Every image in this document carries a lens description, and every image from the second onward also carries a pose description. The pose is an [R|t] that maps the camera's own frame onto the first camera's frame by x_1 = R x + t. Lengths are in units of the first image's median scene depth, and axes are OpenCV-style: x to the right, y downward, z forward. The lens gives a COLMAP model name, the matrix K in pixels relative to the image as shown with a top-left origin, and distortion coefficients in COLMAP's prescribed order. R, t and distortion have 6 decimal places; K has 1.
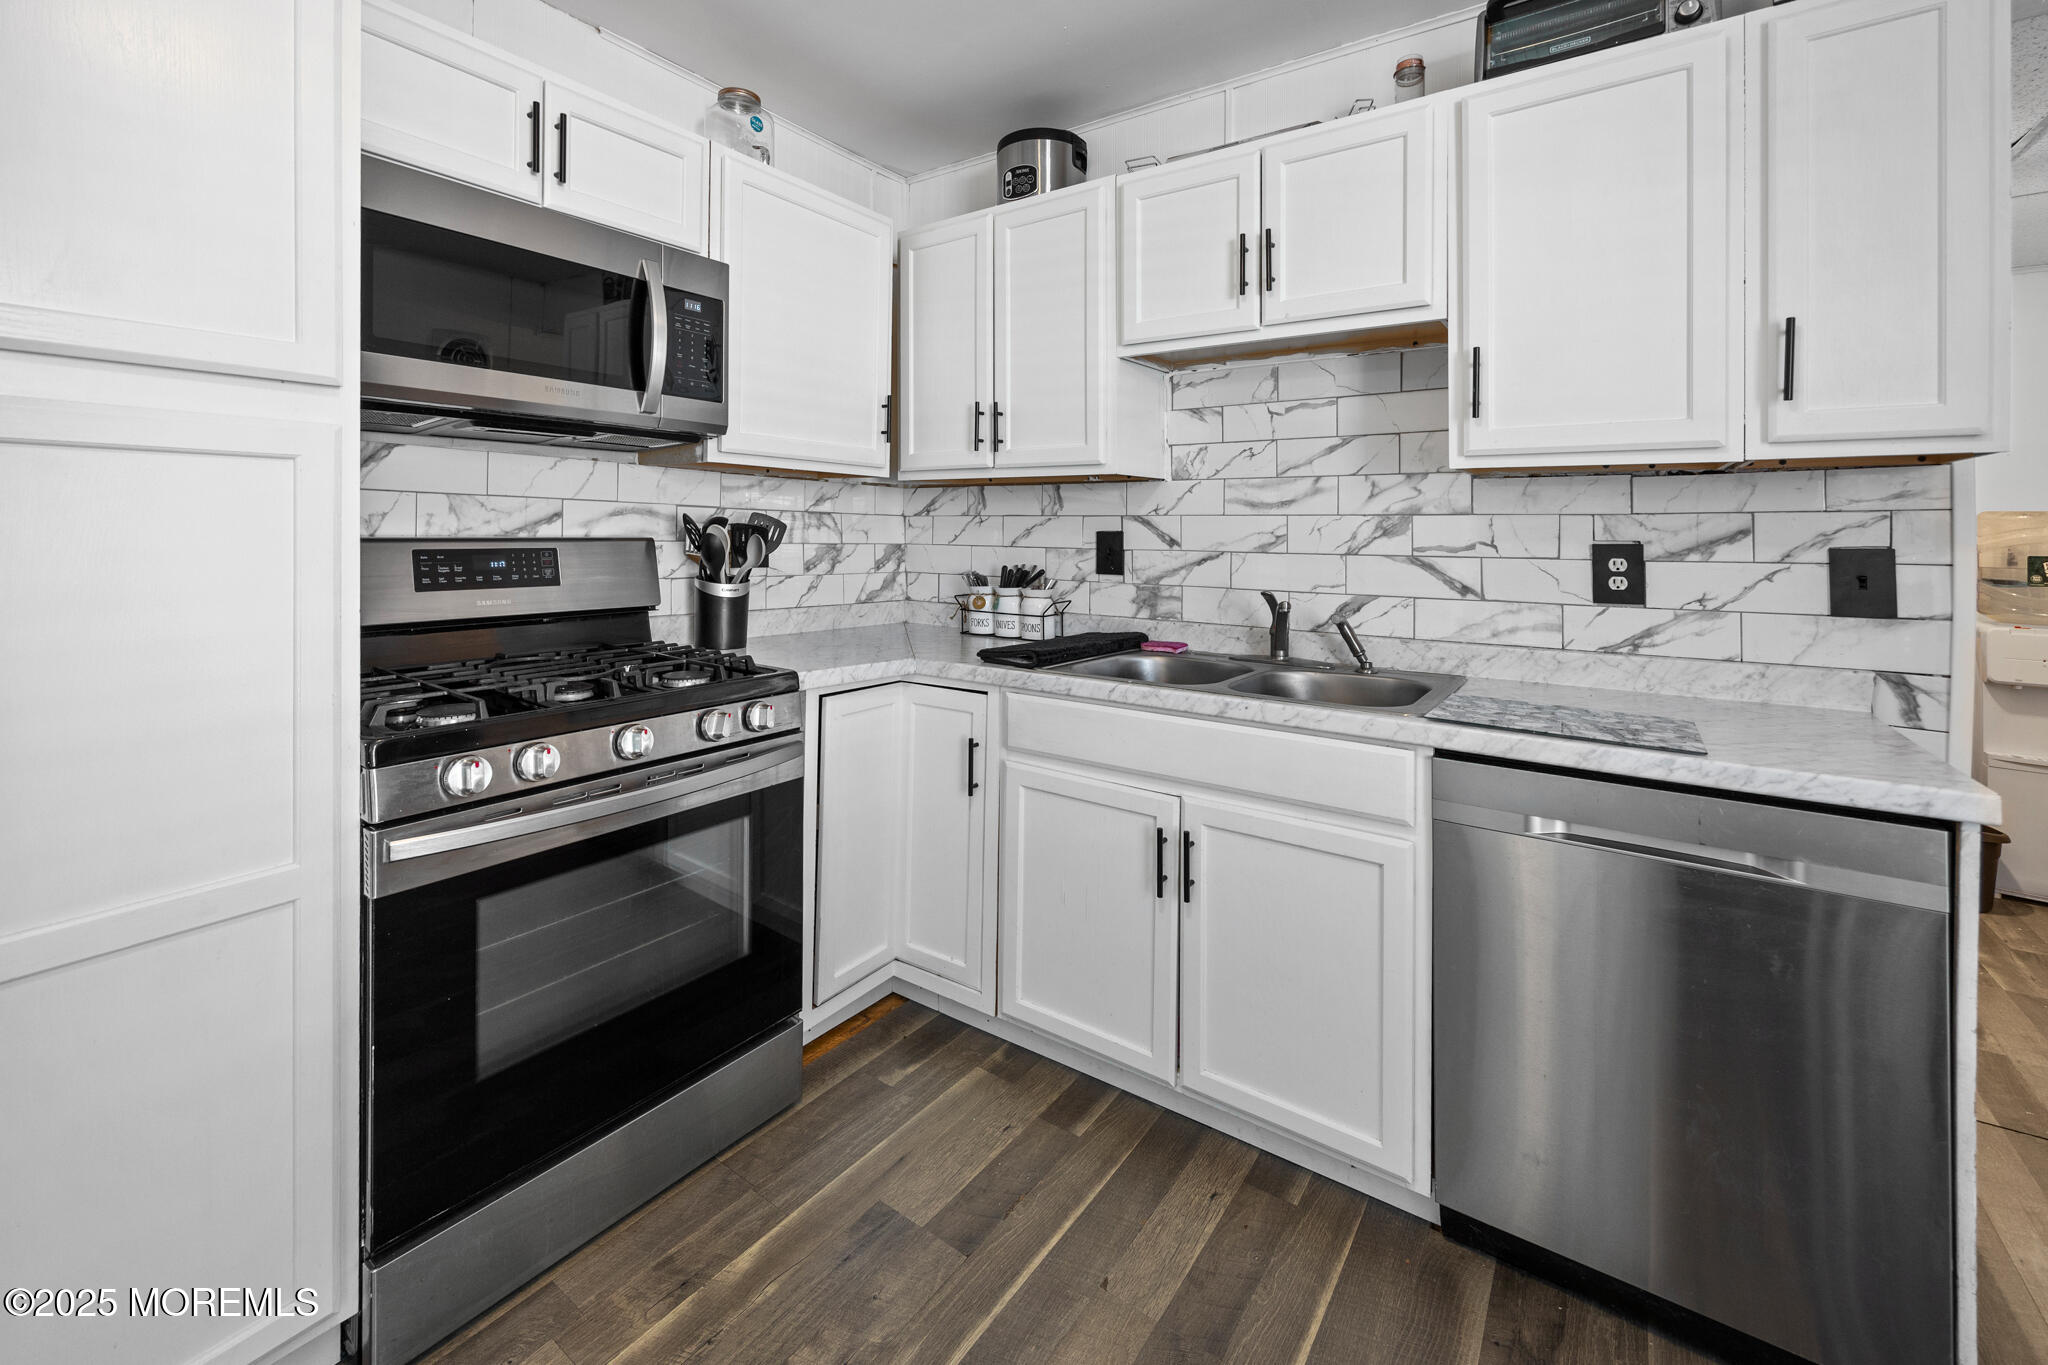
lens RADIAL K [[865.3, 0, 1026.4], [0, 865.3, 523.8], [0, 0, 1]] dist [-0.000155, -0.000038]
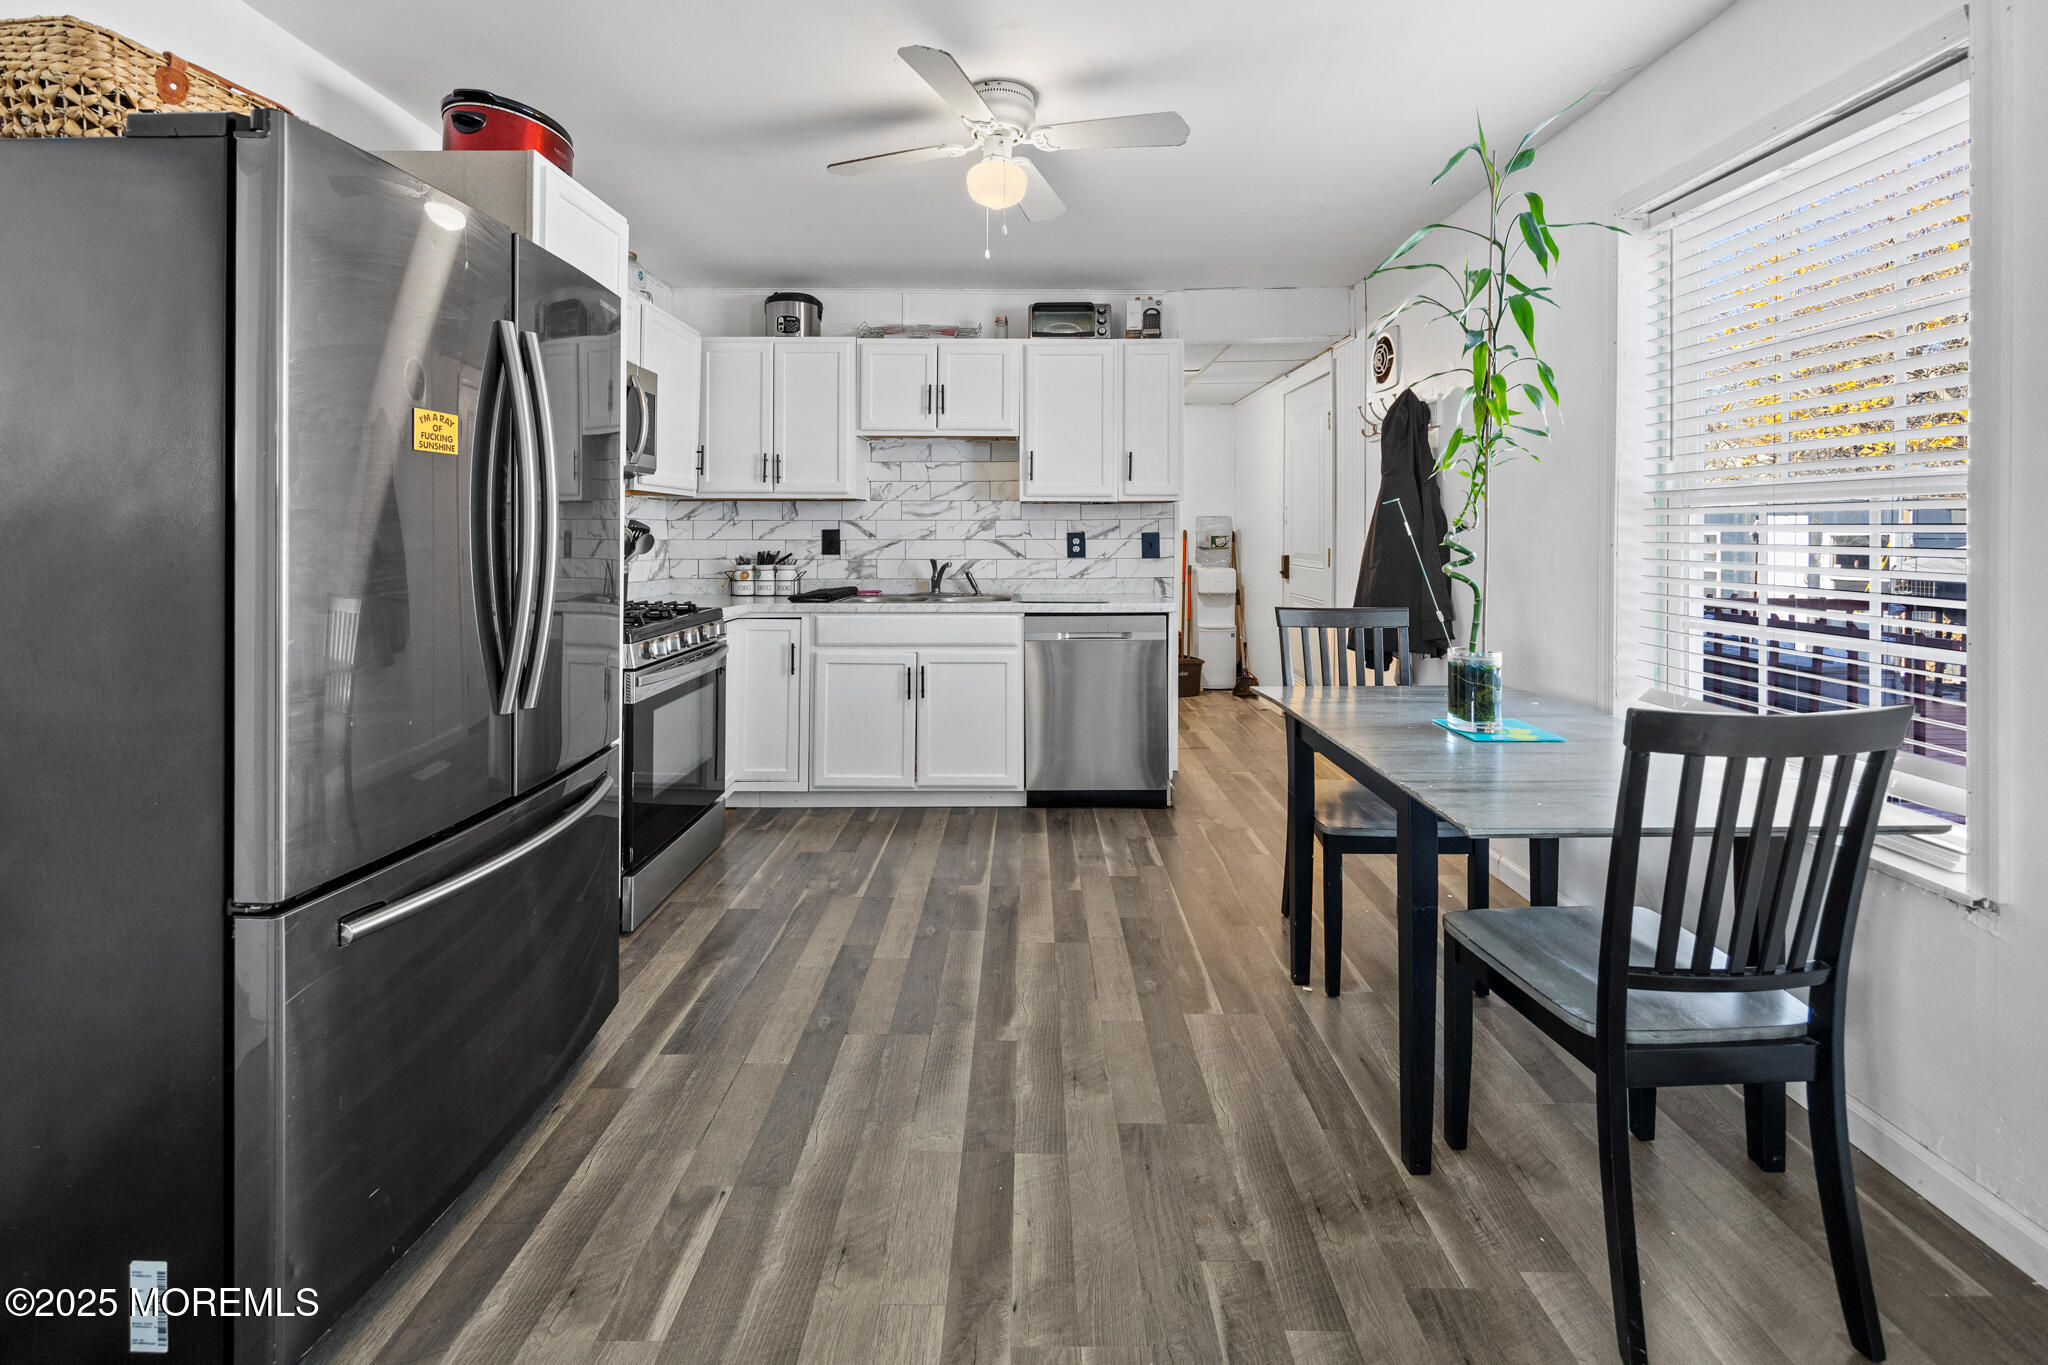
lens RADIAL K [[836.4, 0, 1022.5], [0, 836.4, 539.4], [0, 0, 1]] dist [-0.000904, 0.000186]
pose [[0.827187, -0.016108, 0.561696, -0.607609], [0.004618, 0.999750, 0.021869, -0.007361], [-0.561907, -0.015496, 0.827055, -0.682698]]
